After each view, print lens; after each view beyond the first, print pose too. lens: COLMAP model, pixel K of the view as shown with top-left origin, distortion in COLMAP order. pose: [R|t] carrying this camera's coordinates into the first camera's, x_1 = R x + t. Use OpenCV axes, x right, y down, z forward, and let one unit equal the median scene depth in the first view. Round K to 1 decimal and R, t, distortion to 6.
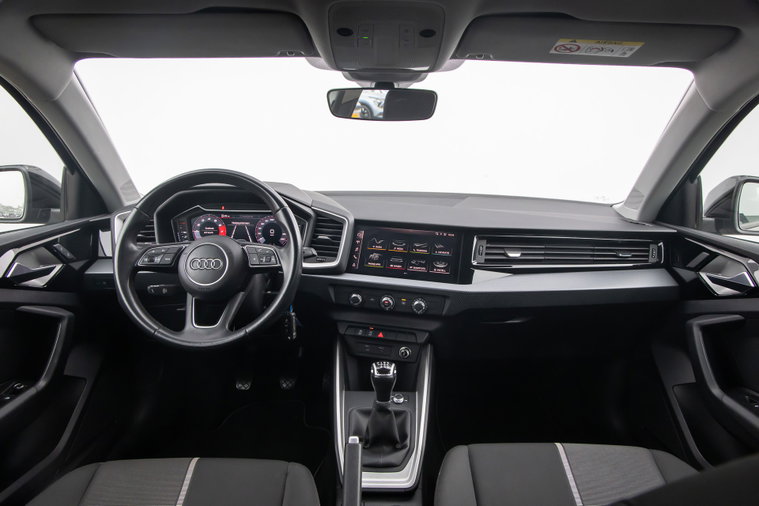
lens RADIAL K [[514.3, 0, 381.2], [0, 514.3, 248.4], [0, 0, 1]] dist [0.026550, -0.012633]
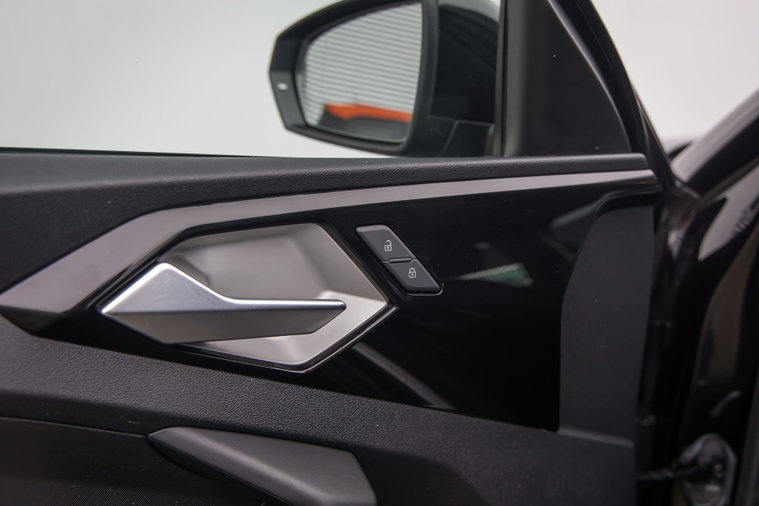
lens RADIAL K [[759.4, 0, 380.2], [0, 759.4, 255.2], [0, 0, 1]] dist [0.008390, 0.000000]
pose [[0.514493, 0.168627, -0.840750, -0.278451], [-0.192207, 0.978204, 0.078576, -0.022727], [0.835675, 0.121172, 0.535691, 0.745218]]
